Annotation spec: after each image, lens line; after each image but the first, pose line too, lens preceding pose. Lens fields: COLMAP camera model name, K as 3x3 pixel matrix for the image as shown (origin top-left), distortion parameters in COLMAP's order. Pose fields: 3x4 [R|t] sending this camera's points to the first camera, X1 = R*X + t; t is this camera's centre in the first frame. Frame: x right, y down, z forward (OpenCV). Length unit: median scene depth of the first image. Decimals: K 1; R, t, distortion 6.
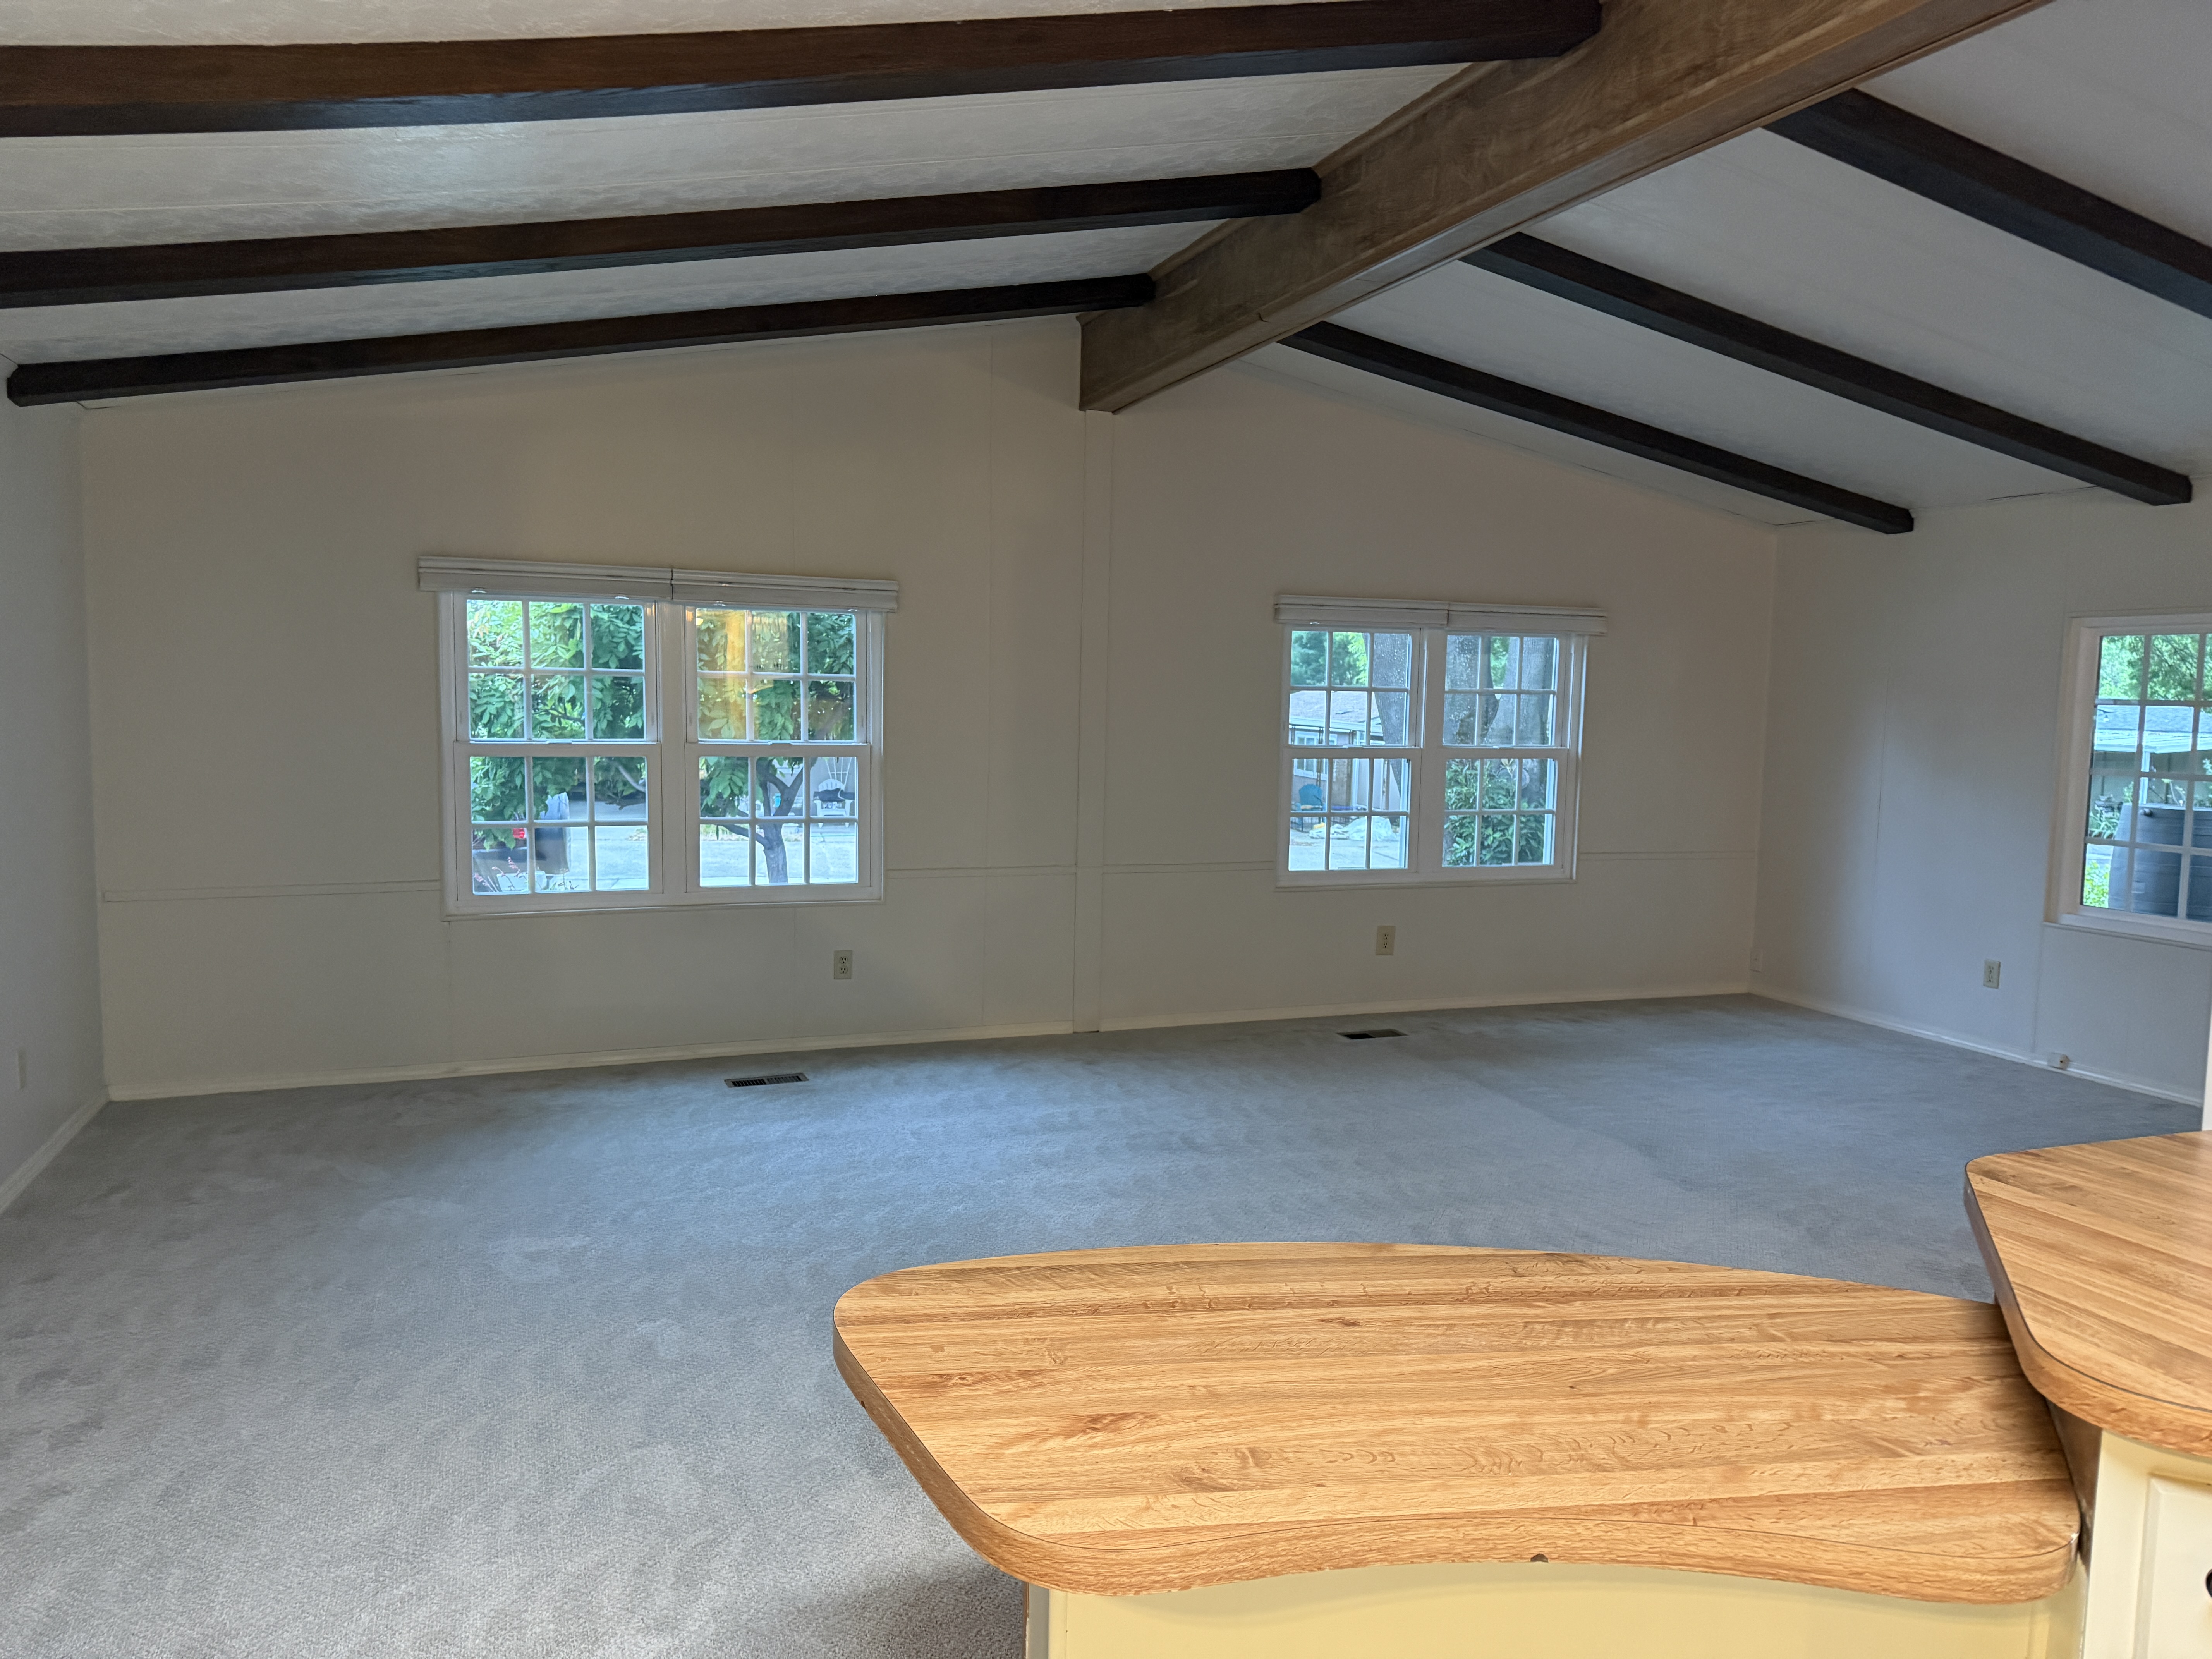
lens RADIAL K [[1547.3, 0, 1106.0], [0, 1547.3, 829.5], [0, 0, 1]] dist [0.077730, -0.078345]
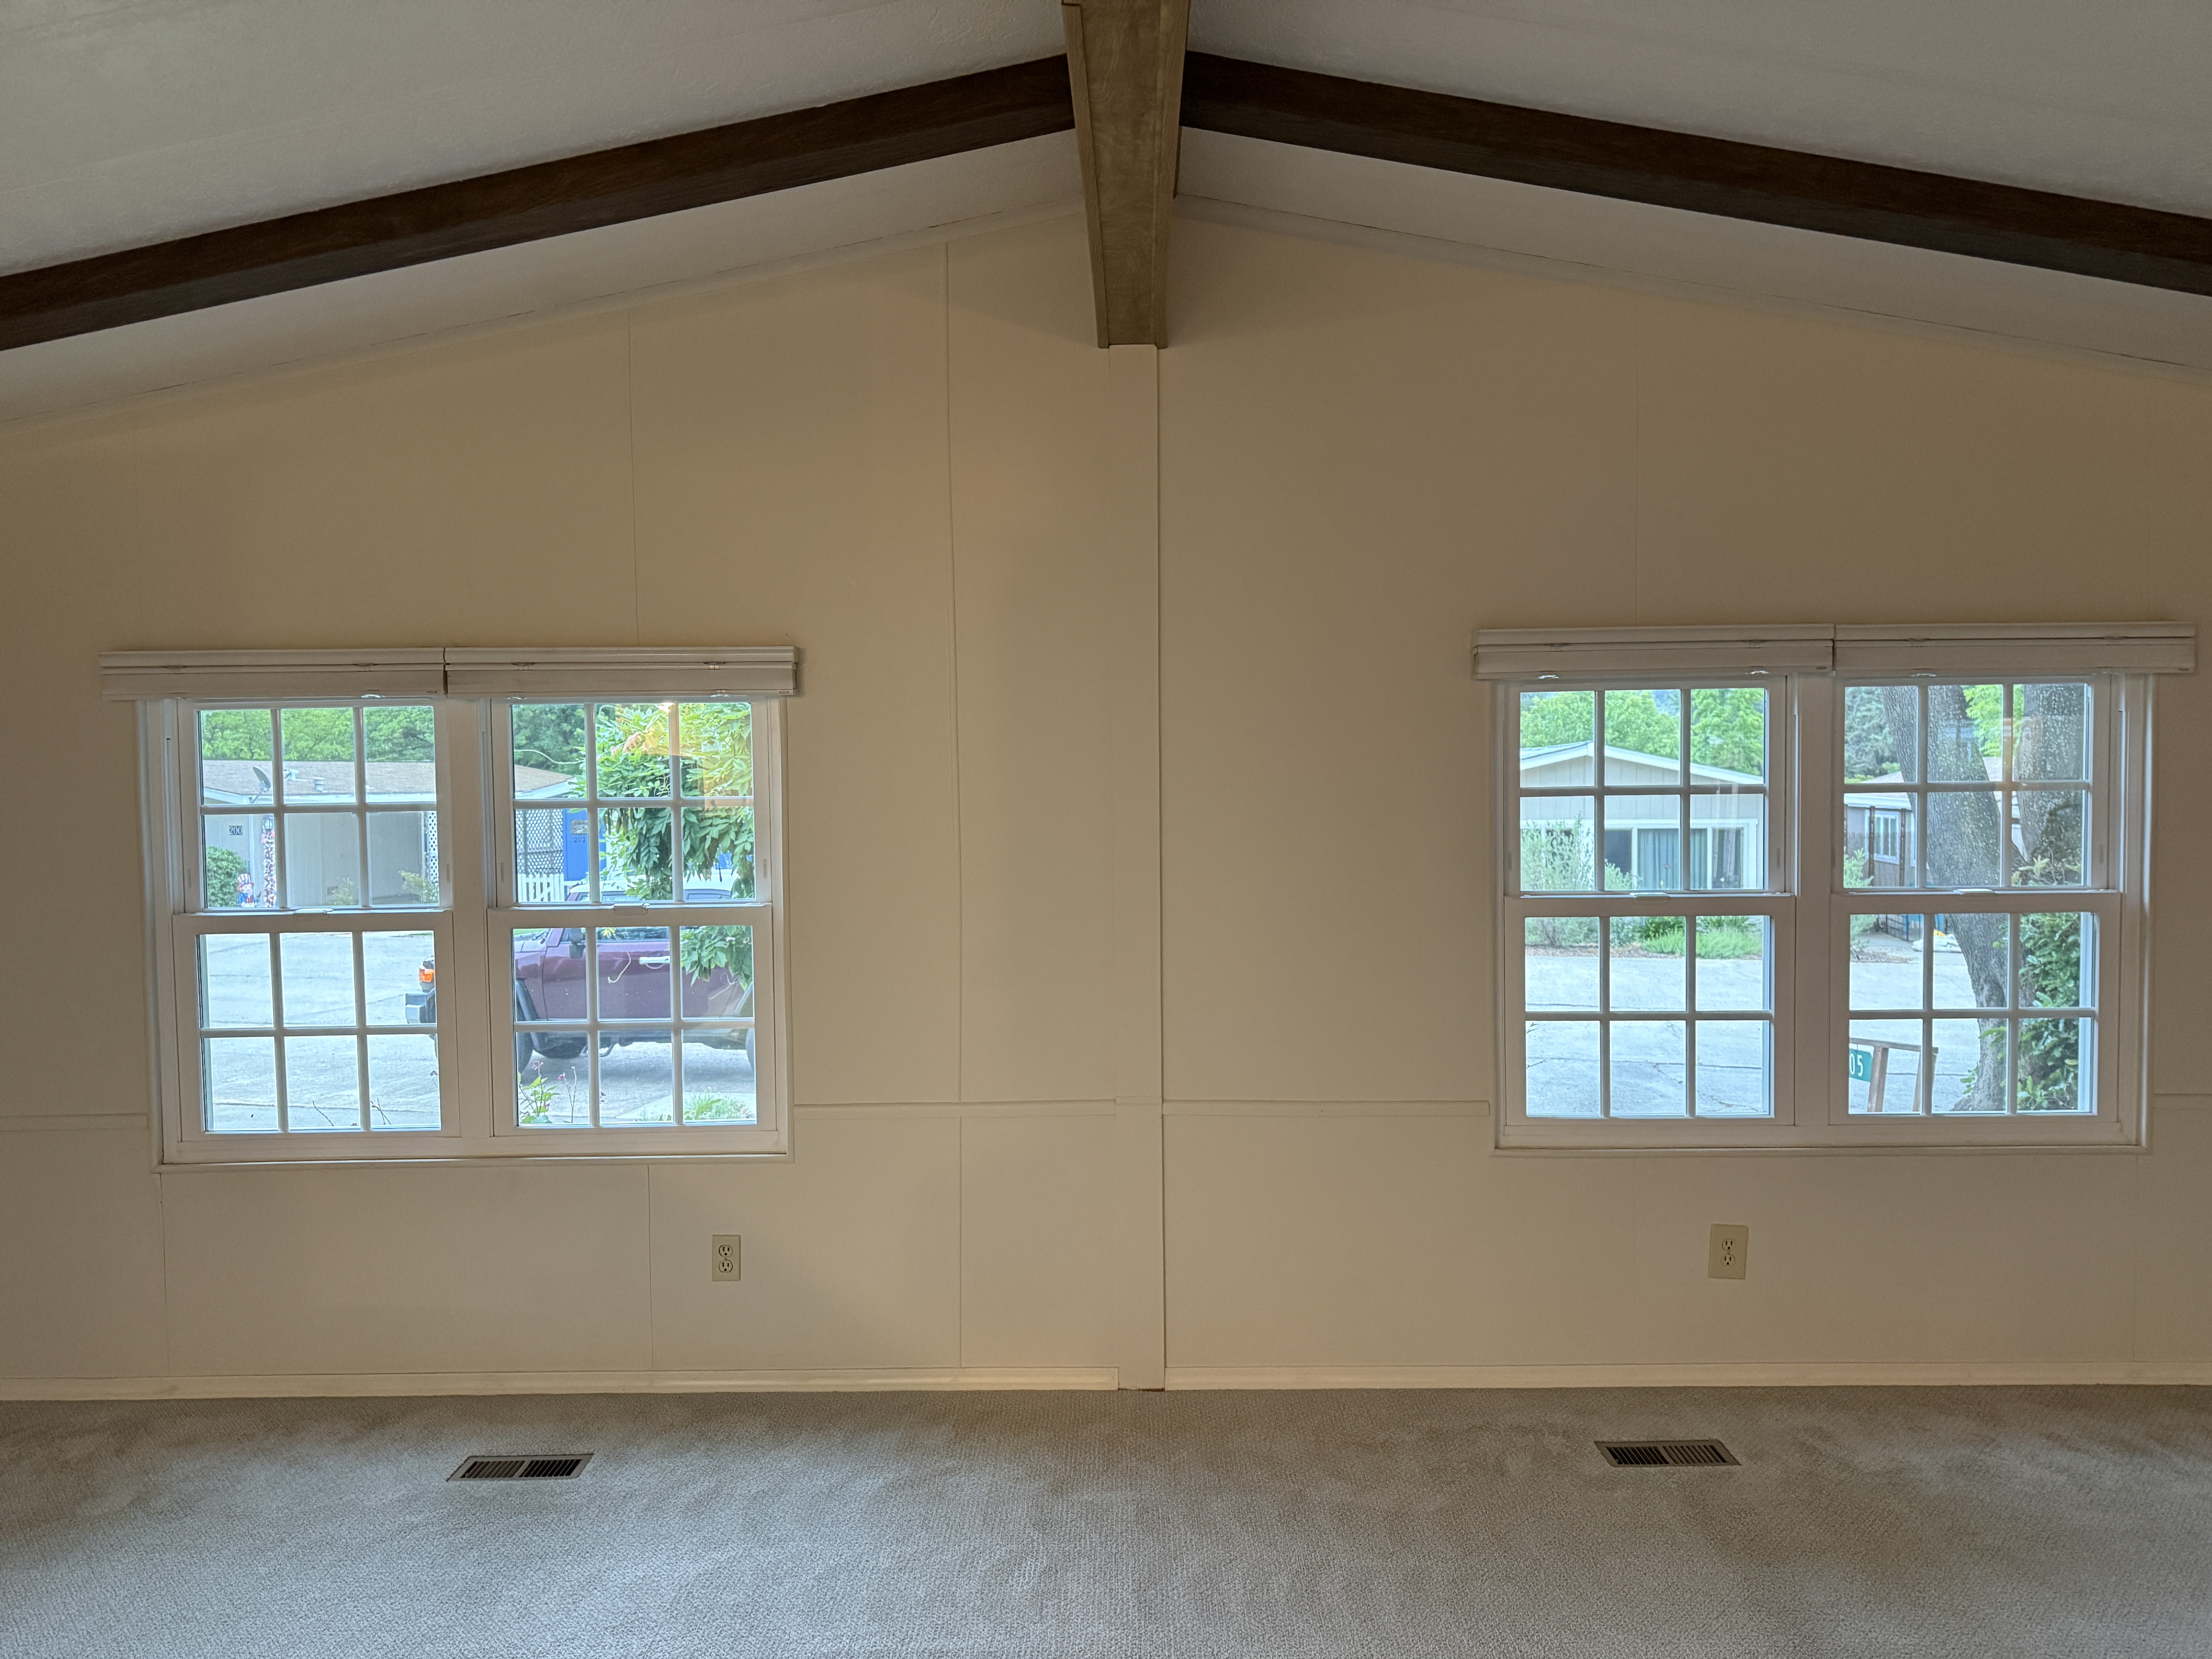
lens RADIAL K [[1542.5, 0, 1106.0], [0, 1542.5, 829.5], [0, 0, 1]] dist [0.032319, -0.042209]
pose [[0.928278, -0.018027, -0.371450, 0.195062], [-0.002915, 0.998441, -0.055741, -0.048042], [0.371875, 0.052826, 0.926778, 0.438735]]
